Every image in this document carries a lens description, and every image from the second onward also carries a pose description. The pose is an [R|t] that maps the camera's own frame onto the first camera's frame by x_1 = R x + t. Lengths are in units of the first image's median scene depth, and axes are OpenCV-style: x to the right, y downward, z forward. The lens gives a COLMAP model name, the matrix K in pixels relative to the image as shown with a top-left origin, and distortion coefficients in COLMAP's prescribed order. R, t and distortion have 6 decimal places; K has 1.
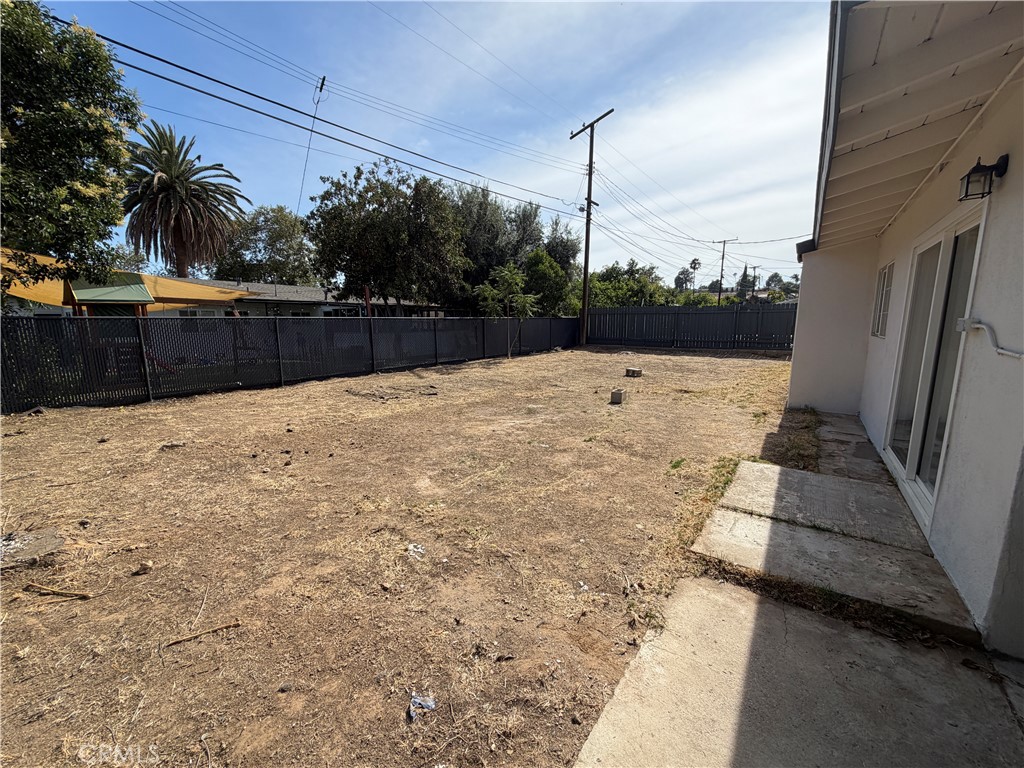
lens RADIAL K [[407.6, 0, 512.9], [0, 407.6, 385.2], [0, 0, 1]] dist [-0.001590, 0.000484]
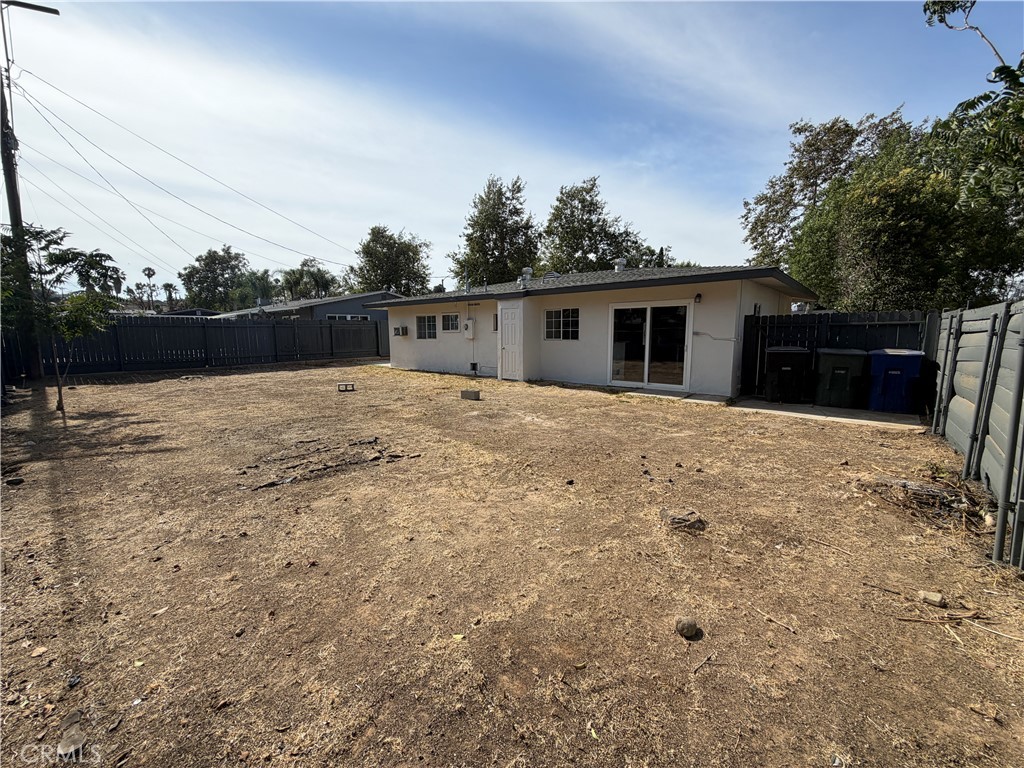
lens RADIAL K [[407.6, 0, 509.9], [0, 407.6, 383.7], [0, 0, 1]] dist [-0.001590, 0.000484]
pose [[0.098800, -0.125216, 0.987198, -1.344732], [0.163624, 0.980593, 0.108003, -0.171674], [-0.981563, 0.150858, 0.117371, 1.051670]]
